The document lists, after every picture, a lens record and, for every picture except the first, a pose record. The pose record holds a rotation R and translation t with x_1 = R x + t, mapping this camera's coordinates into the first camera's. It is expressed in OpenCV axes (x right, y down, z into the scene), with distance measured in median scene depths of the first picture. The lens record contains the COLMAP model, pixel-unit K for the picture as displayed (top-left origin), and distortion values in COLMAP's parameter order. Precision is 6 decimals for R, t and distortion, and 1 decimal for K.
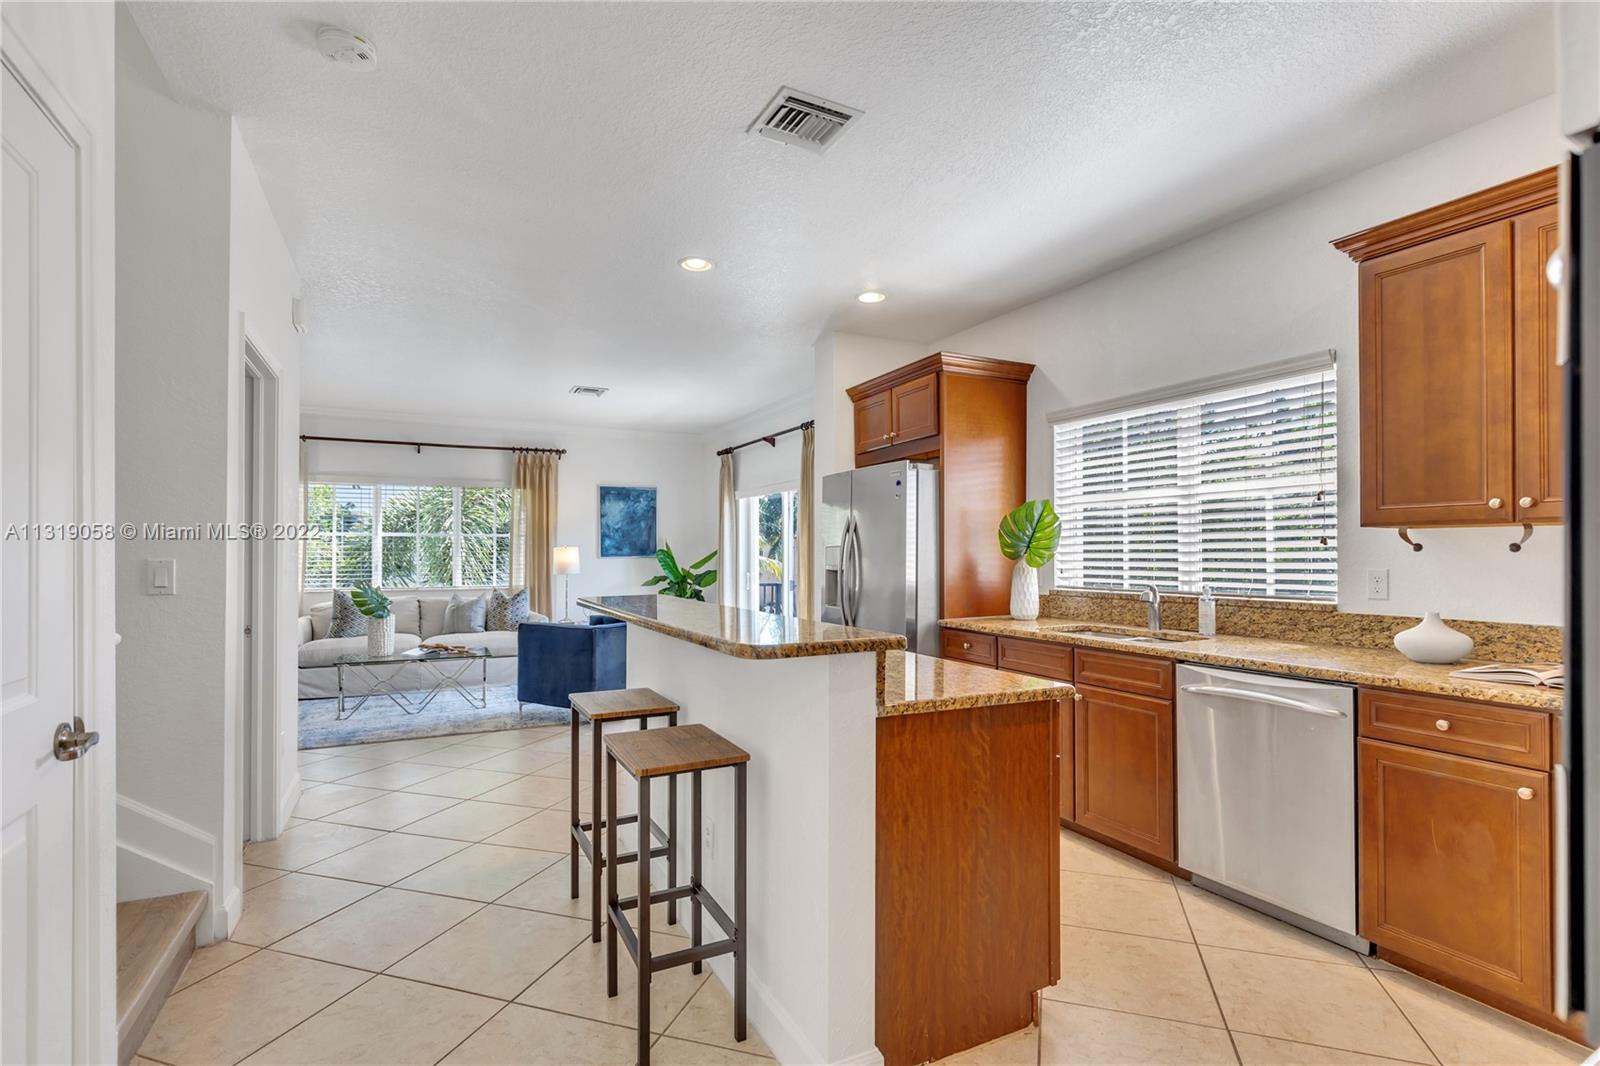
lens RADIAL K [[769.0, 0, 800.7], [0, 769.0, 539.5], [0, 0, 1]] dist [0.002798, 0.000968]
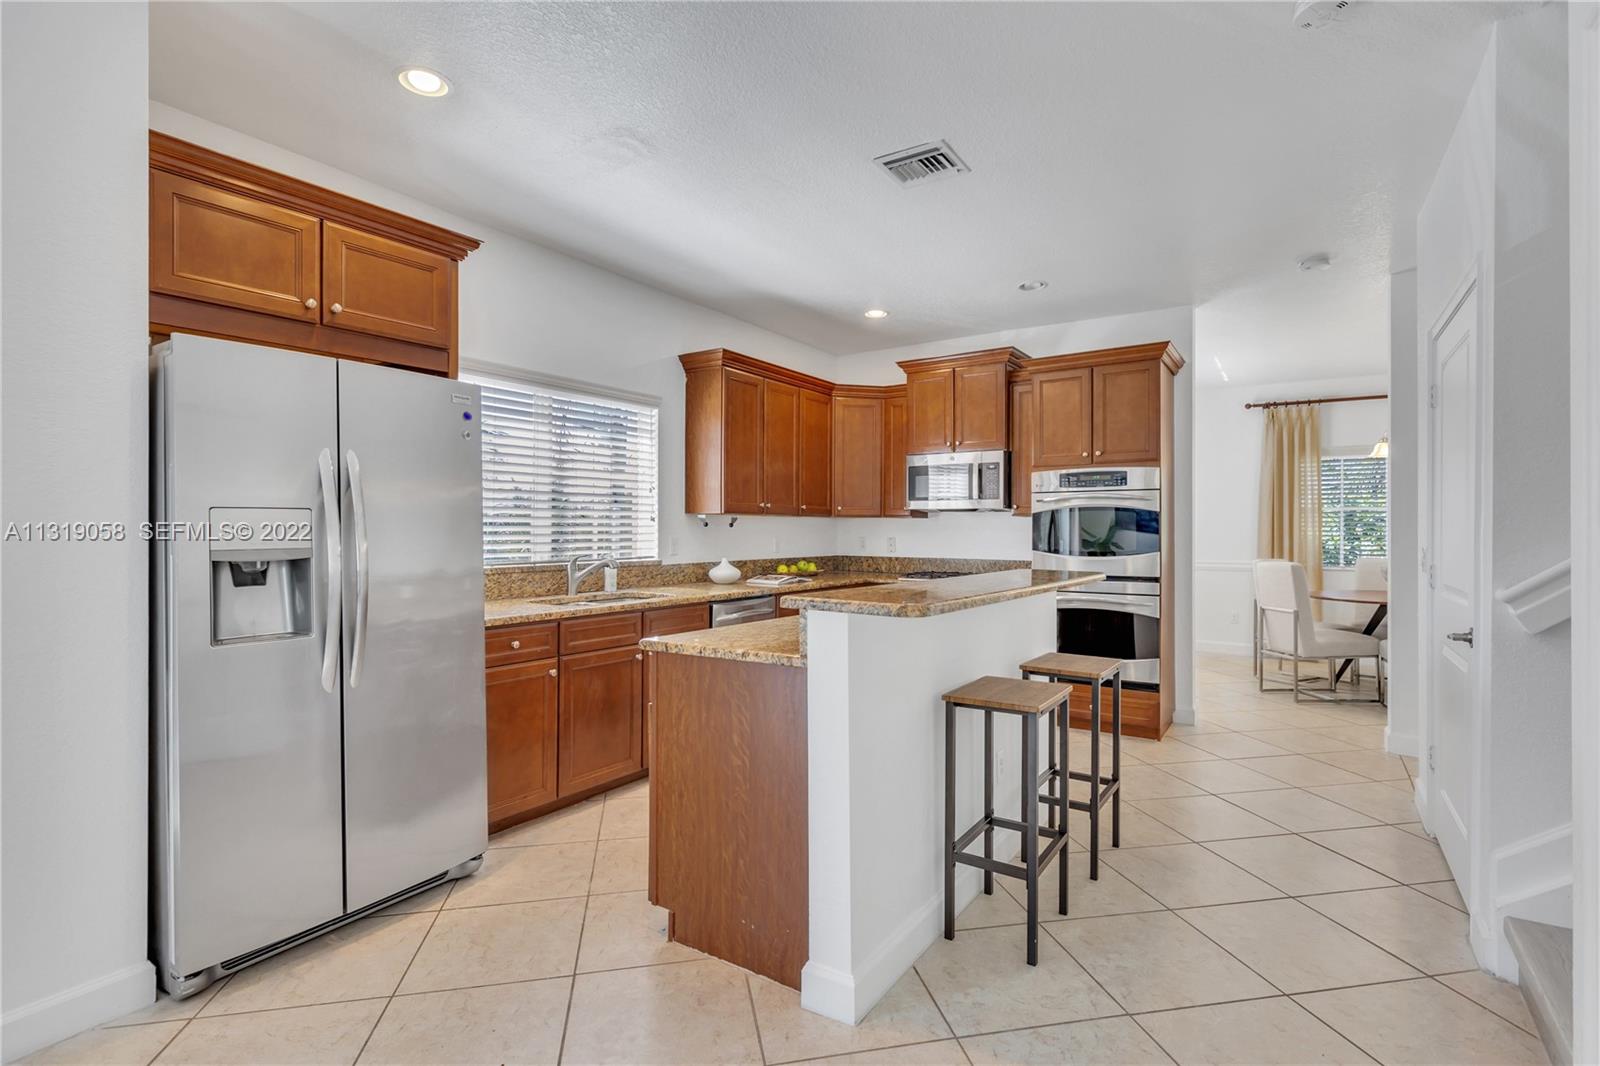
lens RADIAL K [[769.0, 0, 800.7], [0, 769.0, 539.5], [0, 0, 1]] dist [0.002798, 0.000968]
pose [[-0.487598, -0.008169, 0.873030, -0.703240], [-0.014215, 0.999898, 0.001417, 0.031390], [-0.872952, -0.011719, -0.487664, 1.302311]]
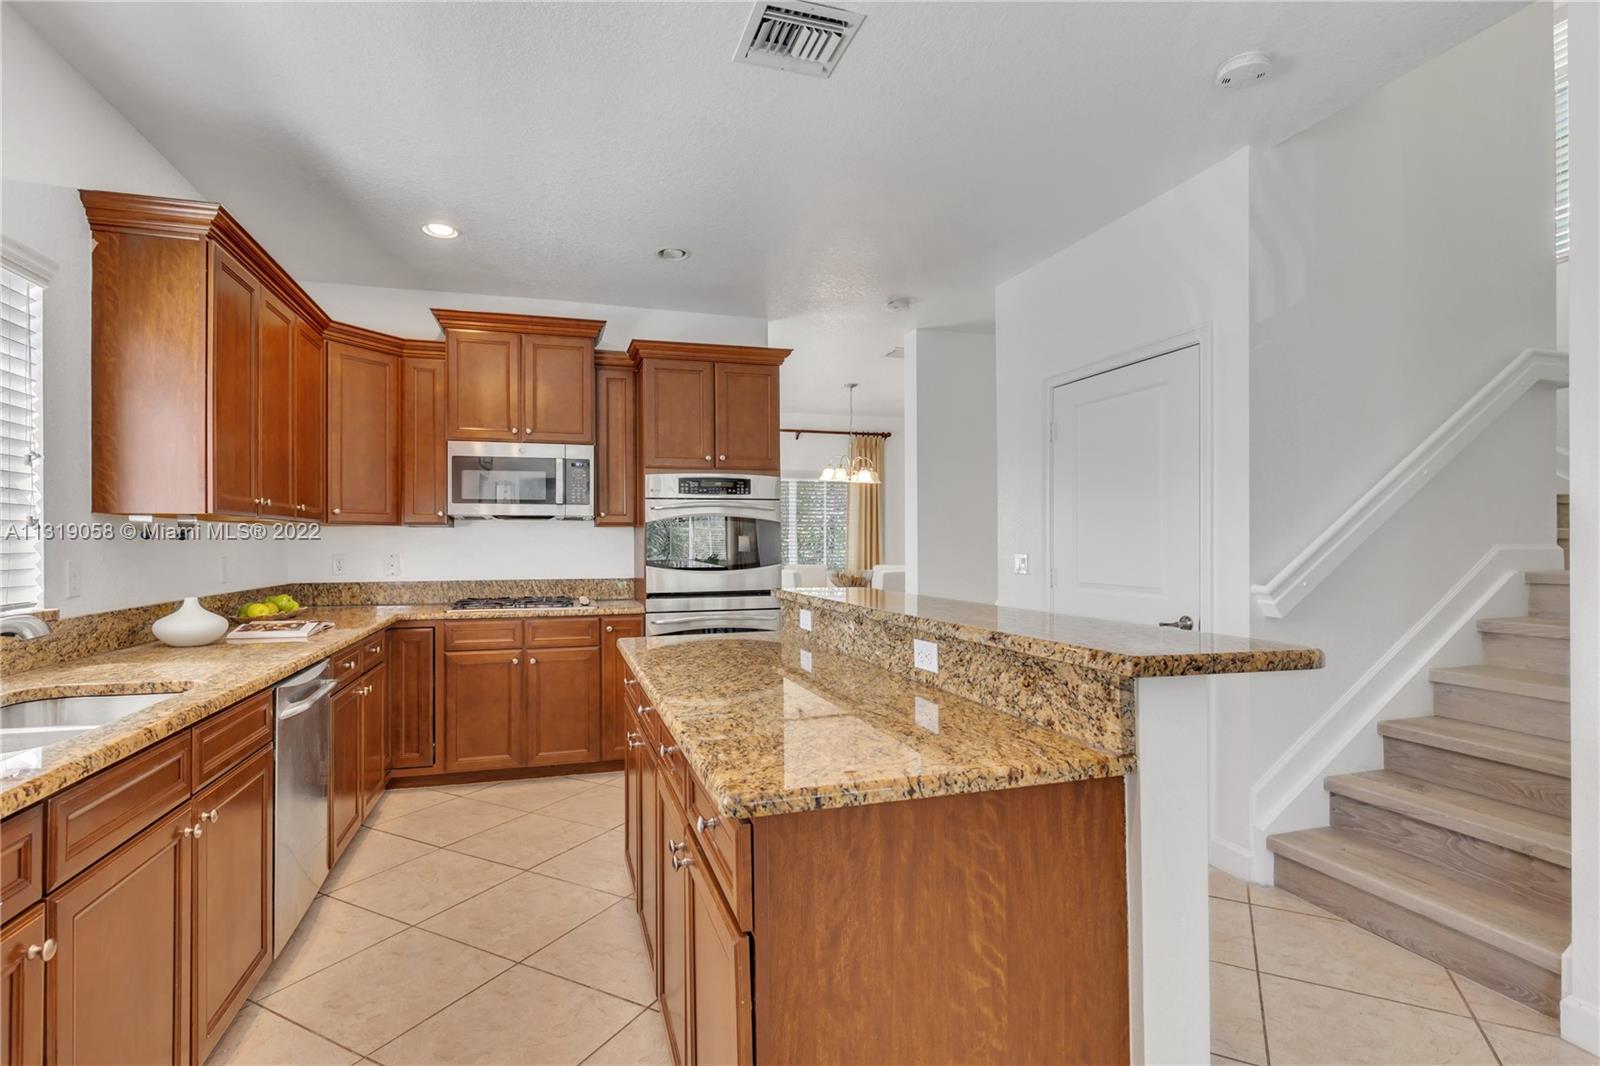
lens RADIAL K [[769.0, 0, 800.7], [0, 769.0, 539.5], [0, 0, 1]] dist [0.002798, 0.000968]
pose [[-0.985488, 0.007732, 0.169571, -0.113641], [0.004457, 0.999796, -0.019683, 0.030329], [-0.169689, -0.018641, -0.985321, 1.380686]]
